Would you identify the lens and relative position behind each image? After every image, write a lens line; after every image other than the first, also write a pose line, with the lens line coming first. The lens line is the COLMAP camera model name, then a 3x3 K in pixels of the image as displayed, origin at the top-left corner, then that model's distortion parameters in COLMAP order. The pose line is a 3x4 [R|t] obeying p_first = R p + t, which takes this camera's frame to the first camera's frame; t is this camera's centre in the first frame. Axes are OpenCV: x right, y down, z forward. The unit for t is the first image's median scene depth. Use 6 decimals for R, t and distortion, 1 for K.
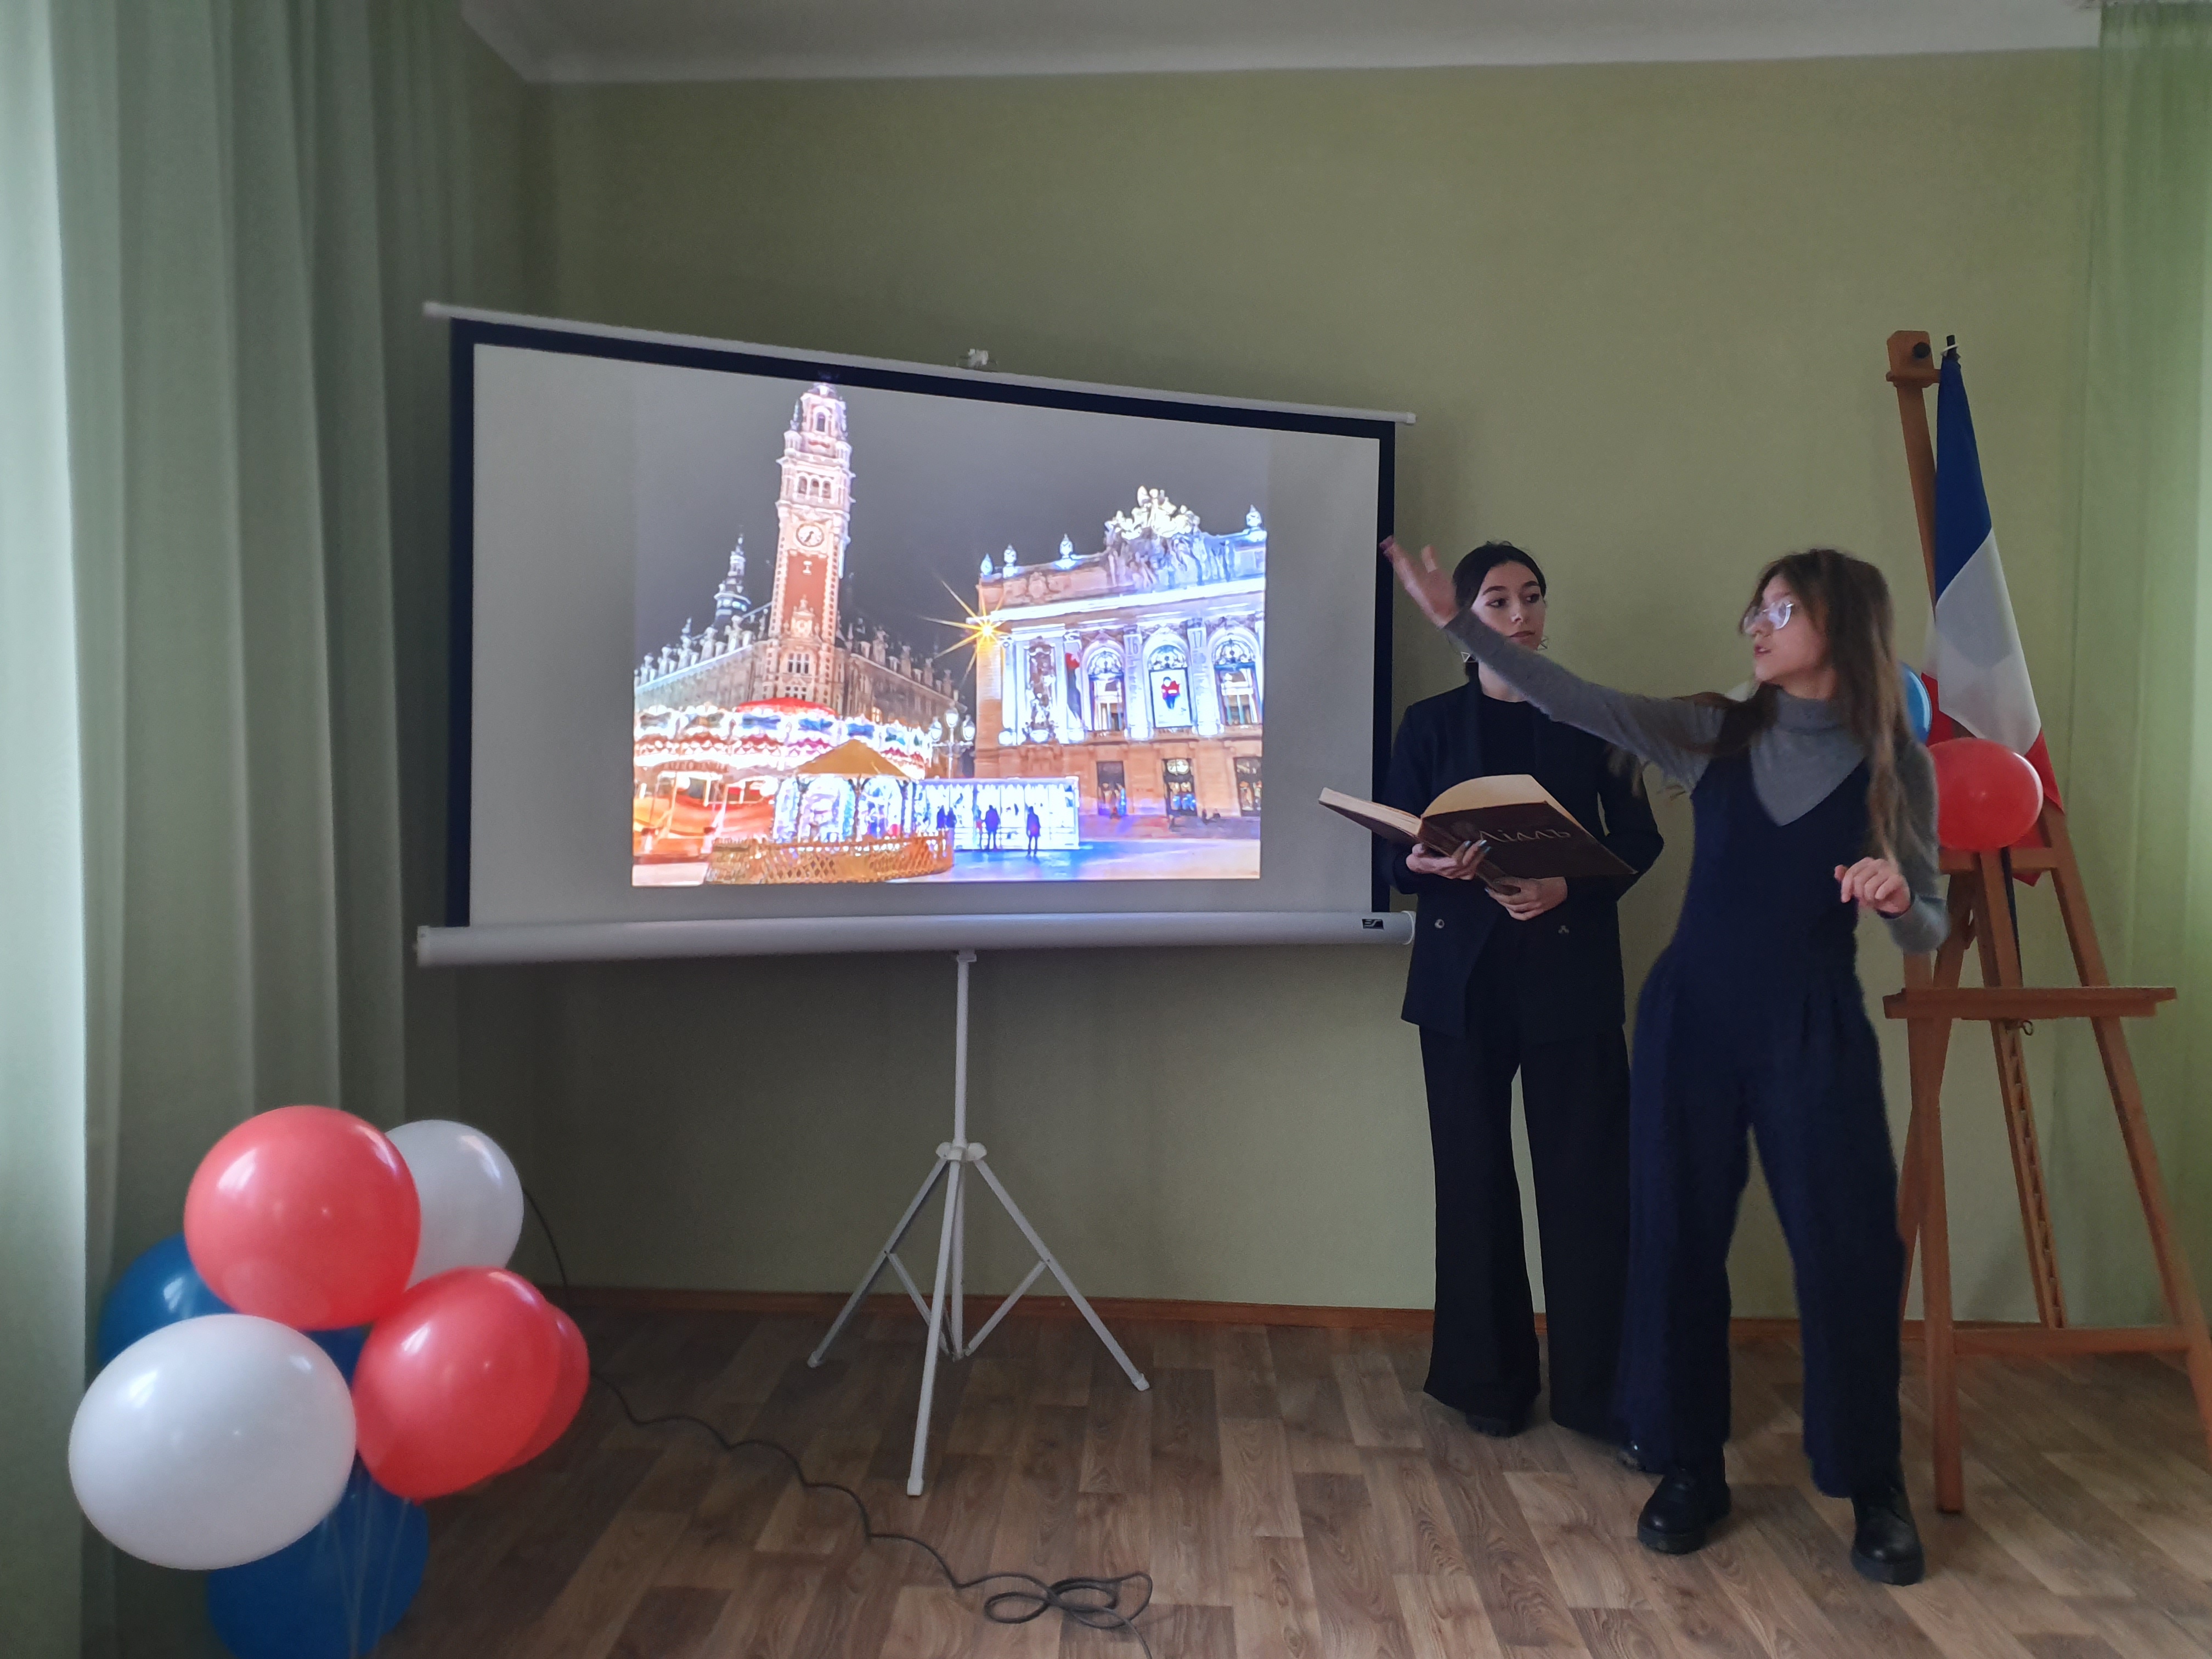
lens RADIAL K [[1716.3, 0, 1101.3], [0, 1716.3, 807.7], [0, 0, 1]] dist [0.041276, -0.005021]
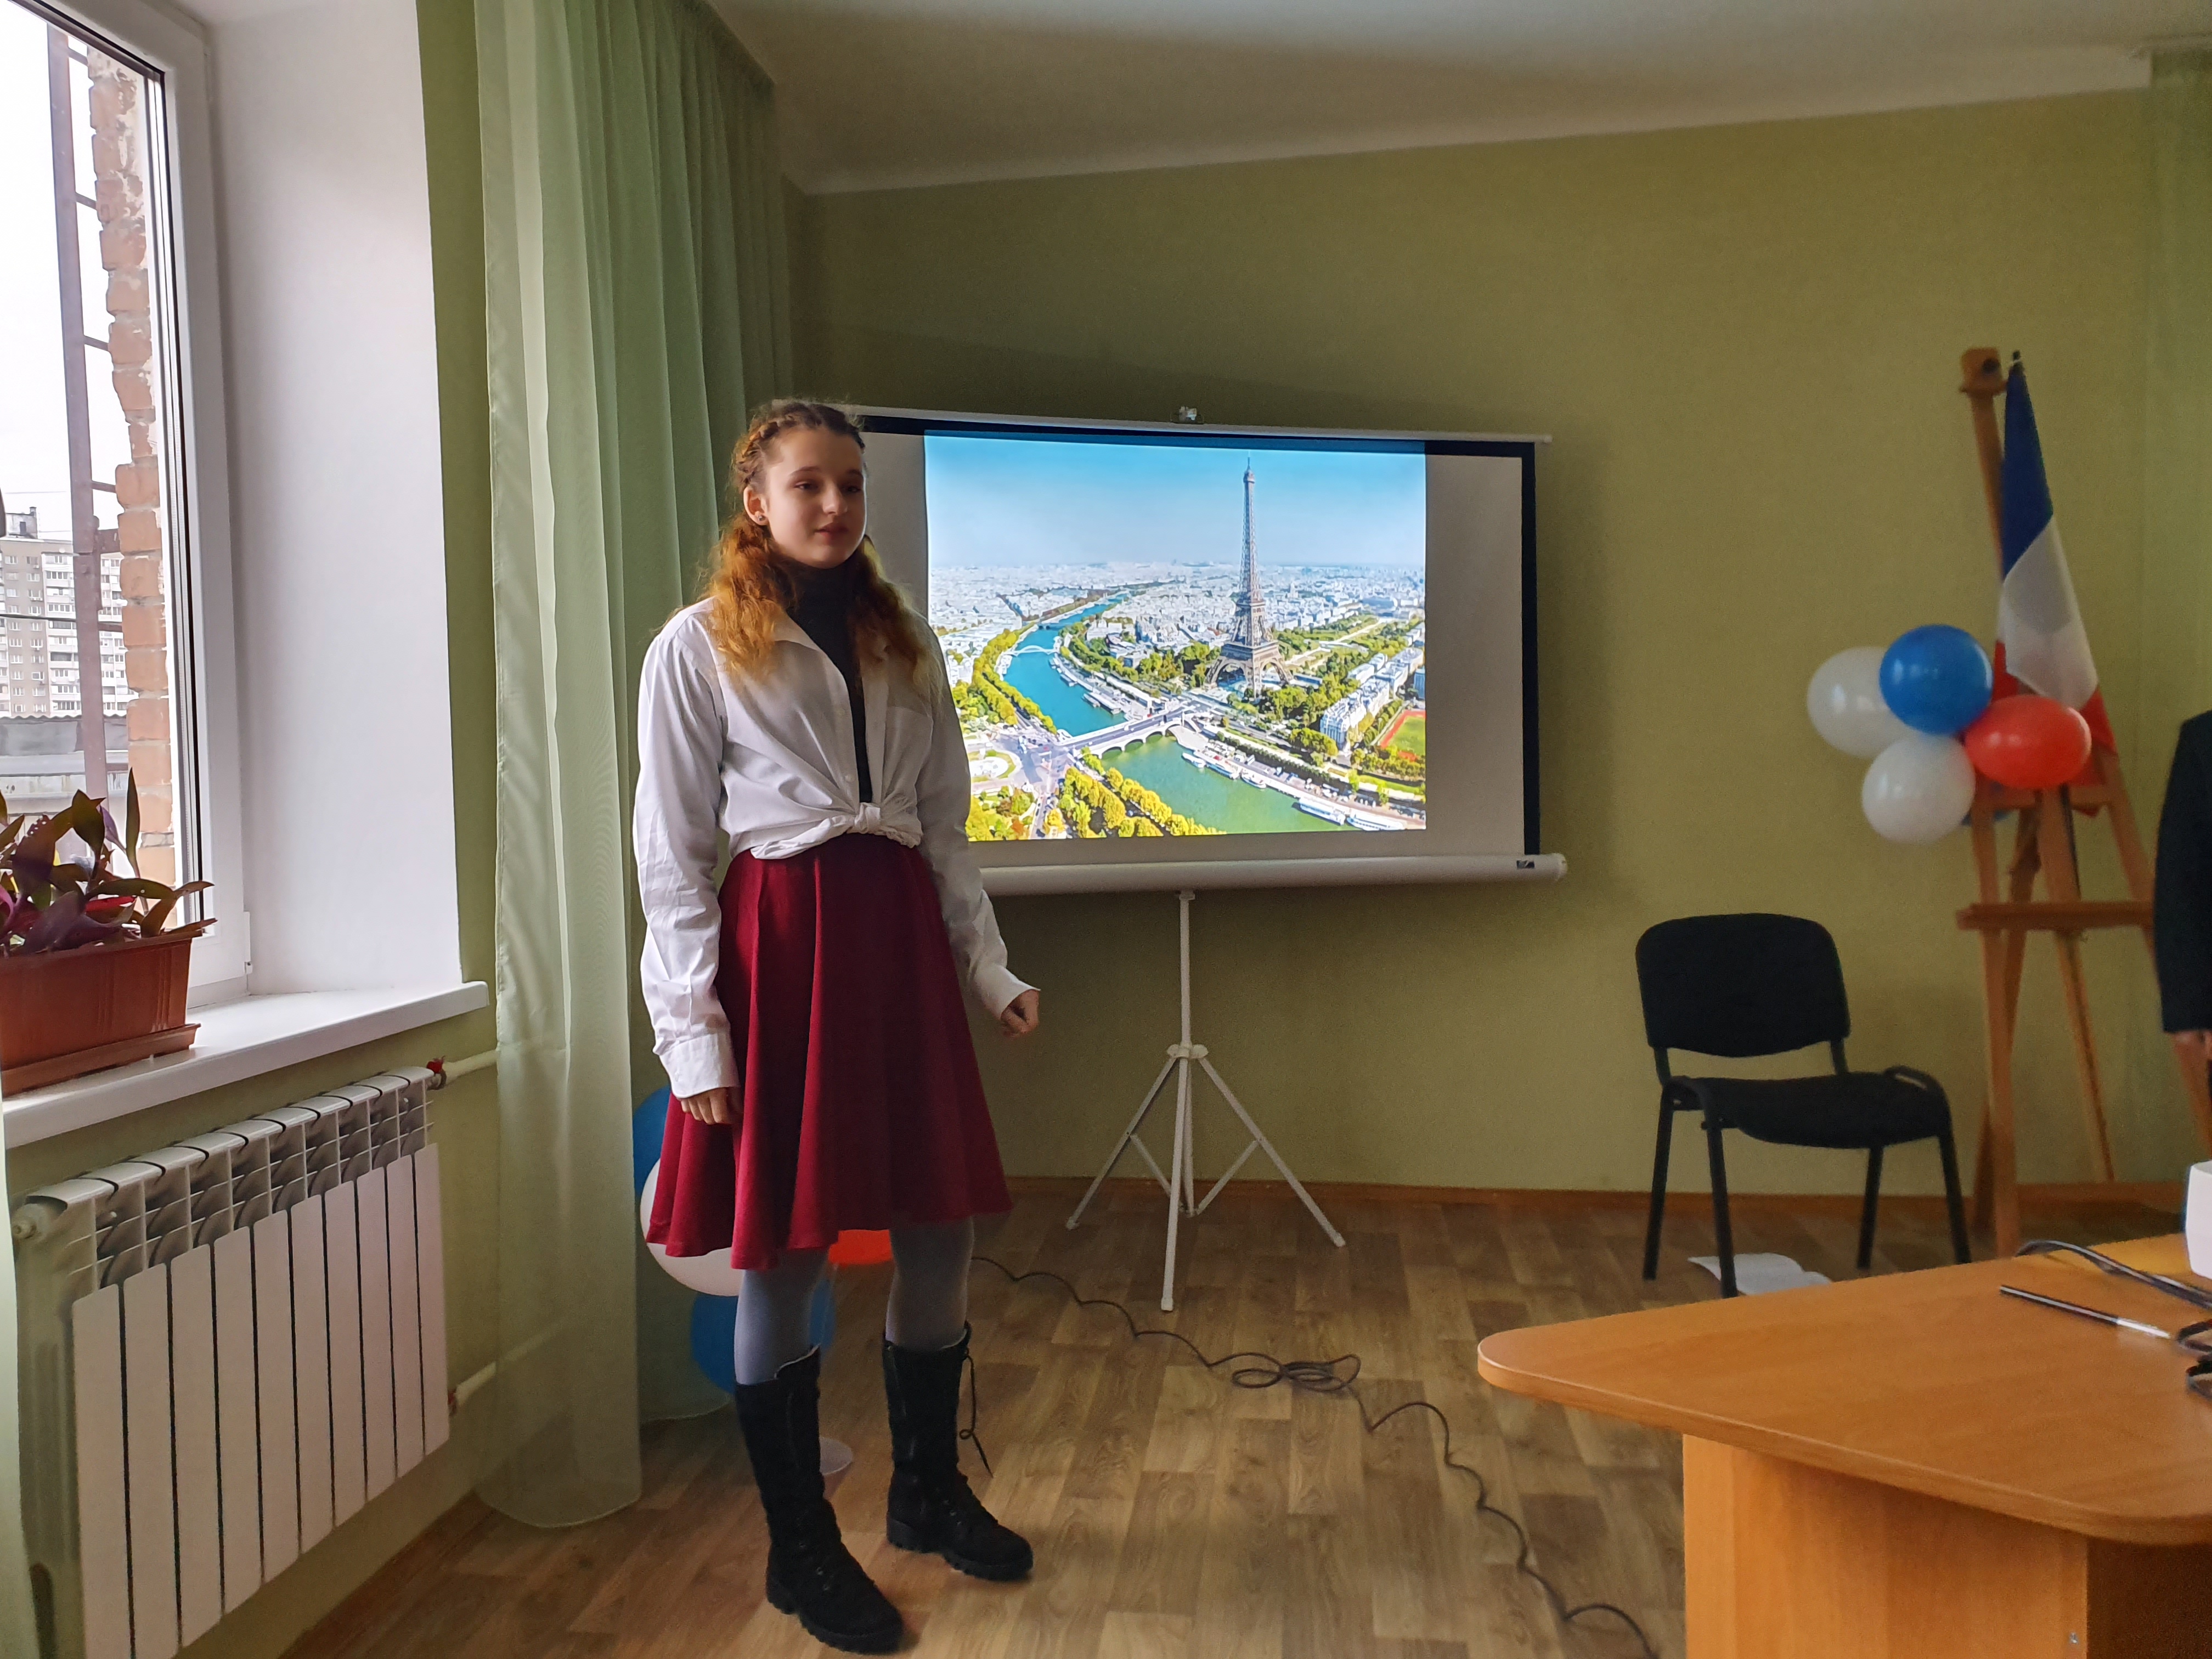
lens RADIAL K [[1716.3, 0, 1089.2], [0, 1716.3, 794.9], [0, 0, 1]] dist [0.041276, -0.005021]
pose [[0.995171, -0.023648, -0.095262, -0.031799], [0.024399, 0.999680, 0.006726, 0.004765], [0.095072, -0.009018, 0.995430, -0.251594]]
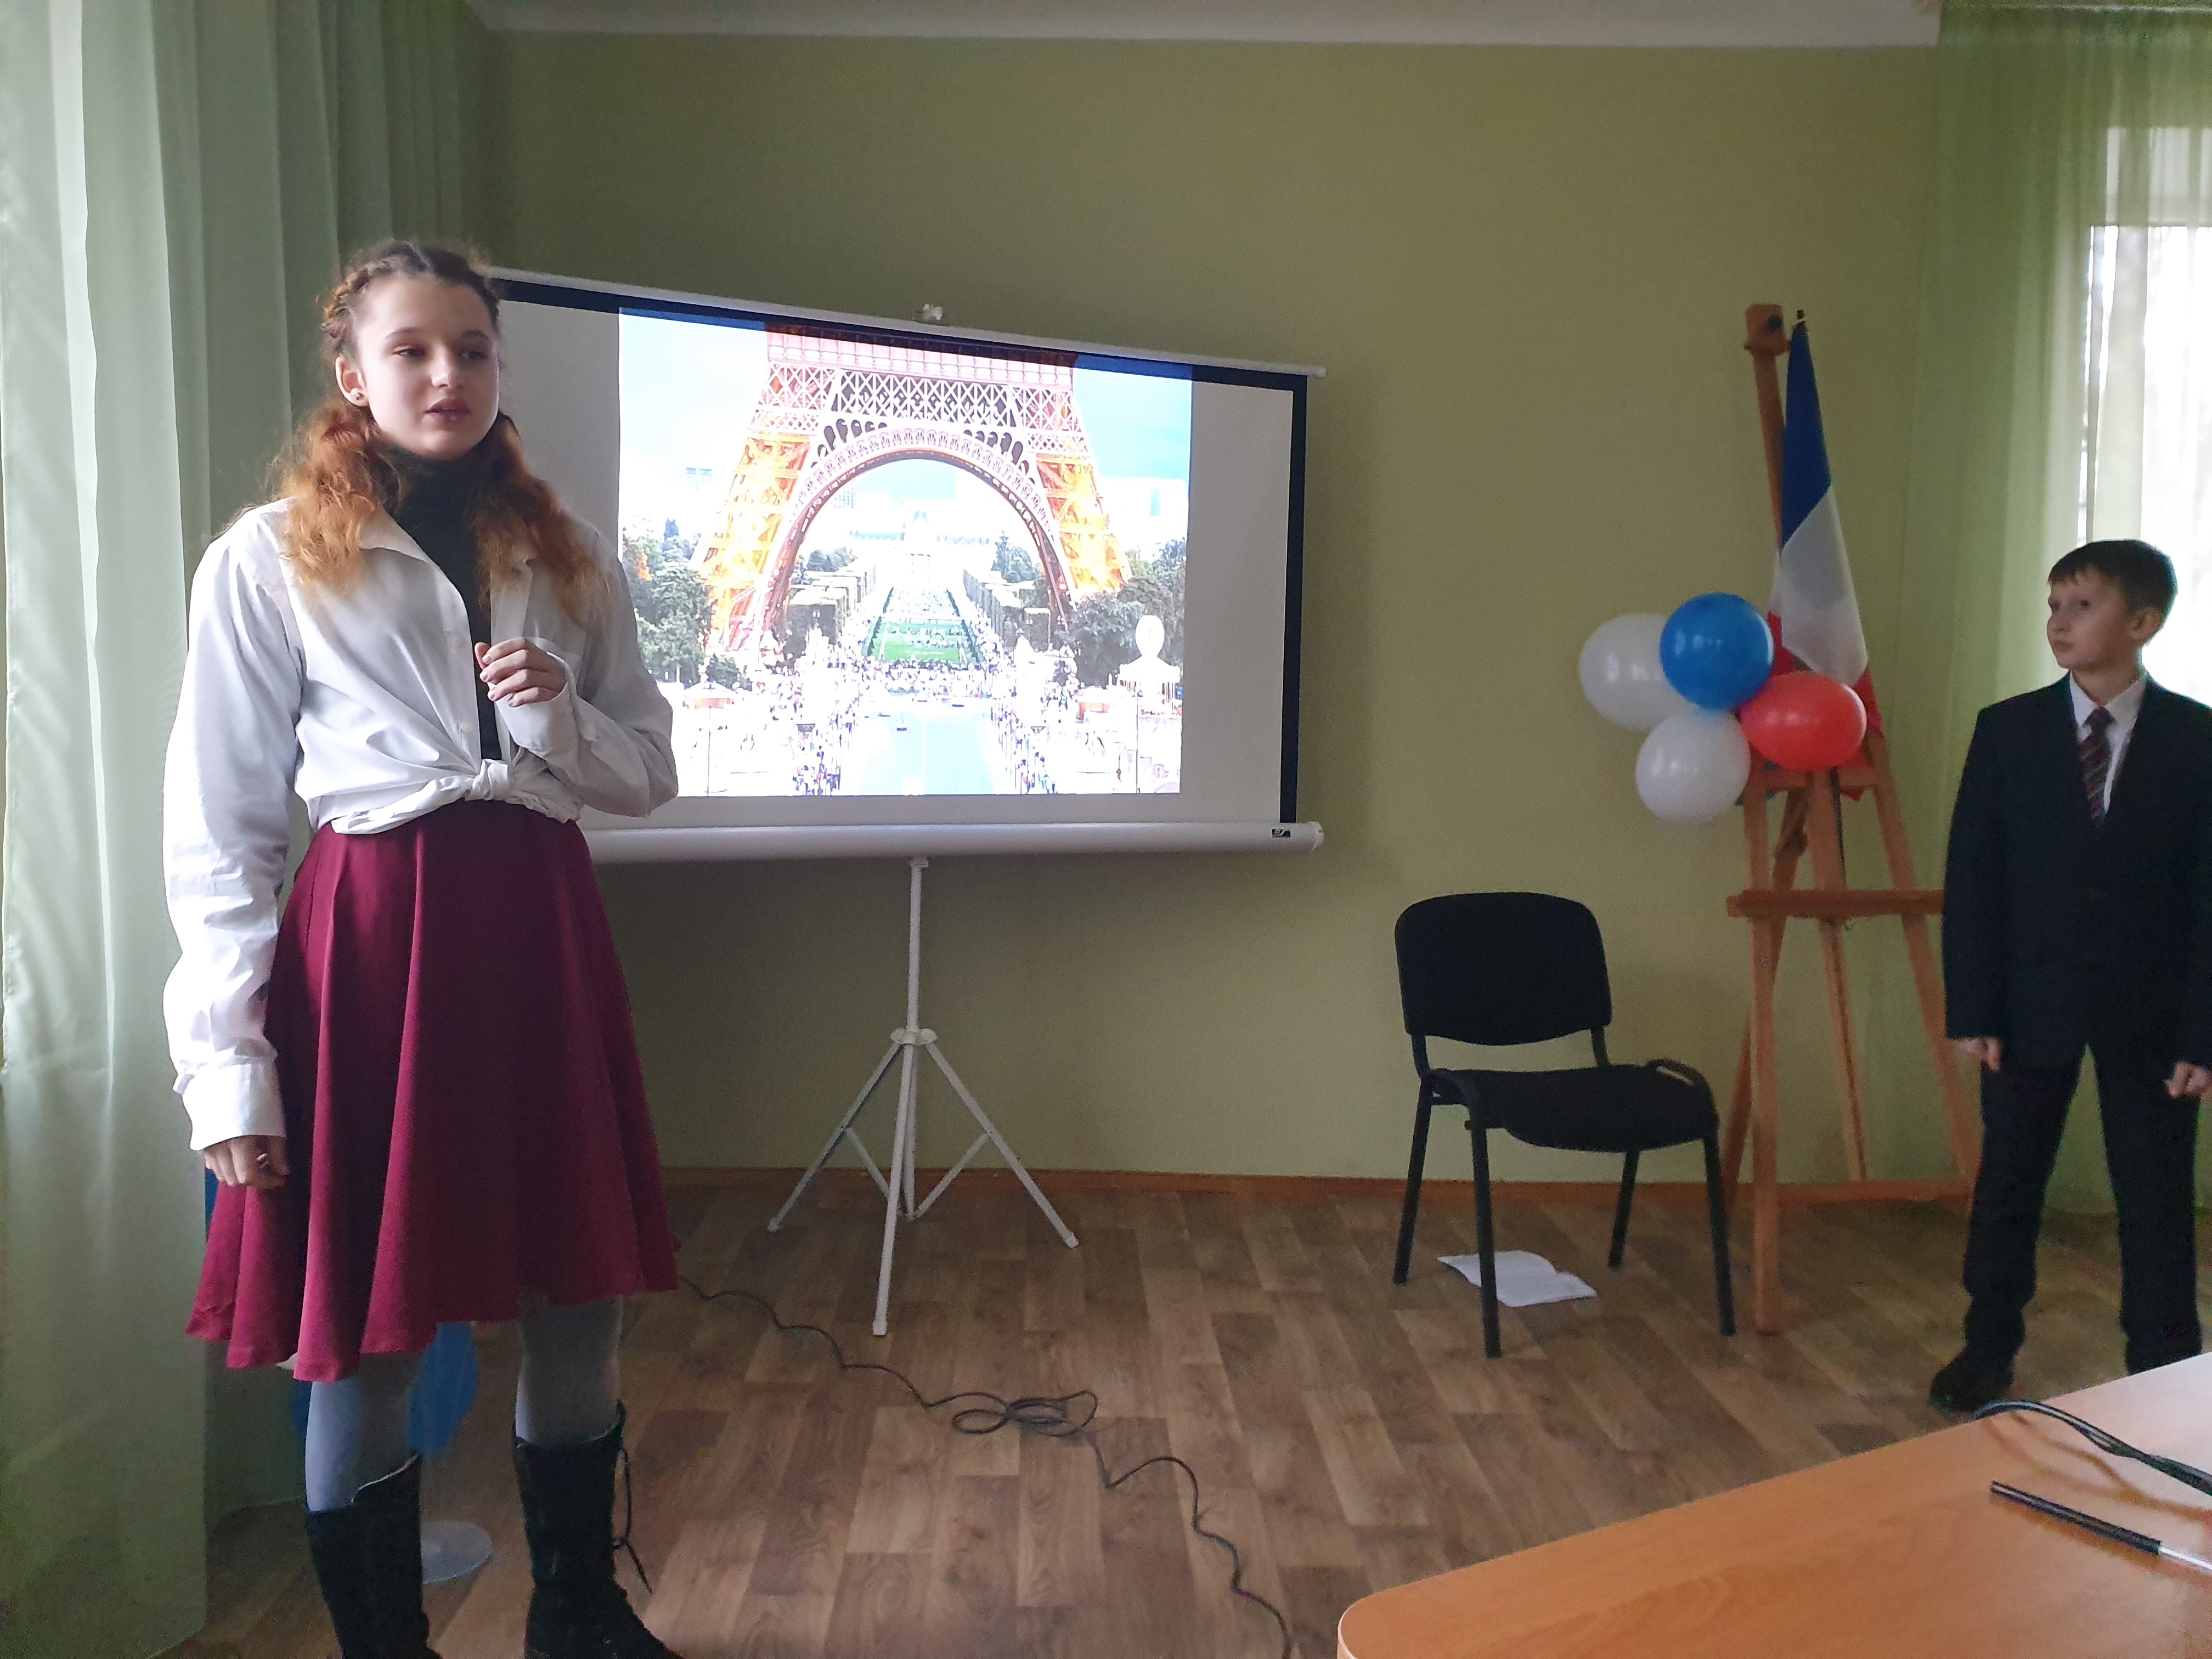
lens RADIAL K [[1716.3, 0, 1083.2], [0, 1716.3, 792.3], [0, 0, 1]] dist [0.041276, -0.005021]
pose [[0.998143, 0.005219, 0.060692, -0.041905], [-0.007908, 0.998993, 0.044156, -0.007308], [-0.060400, -0.044554, 0.997179, -0.108097]]
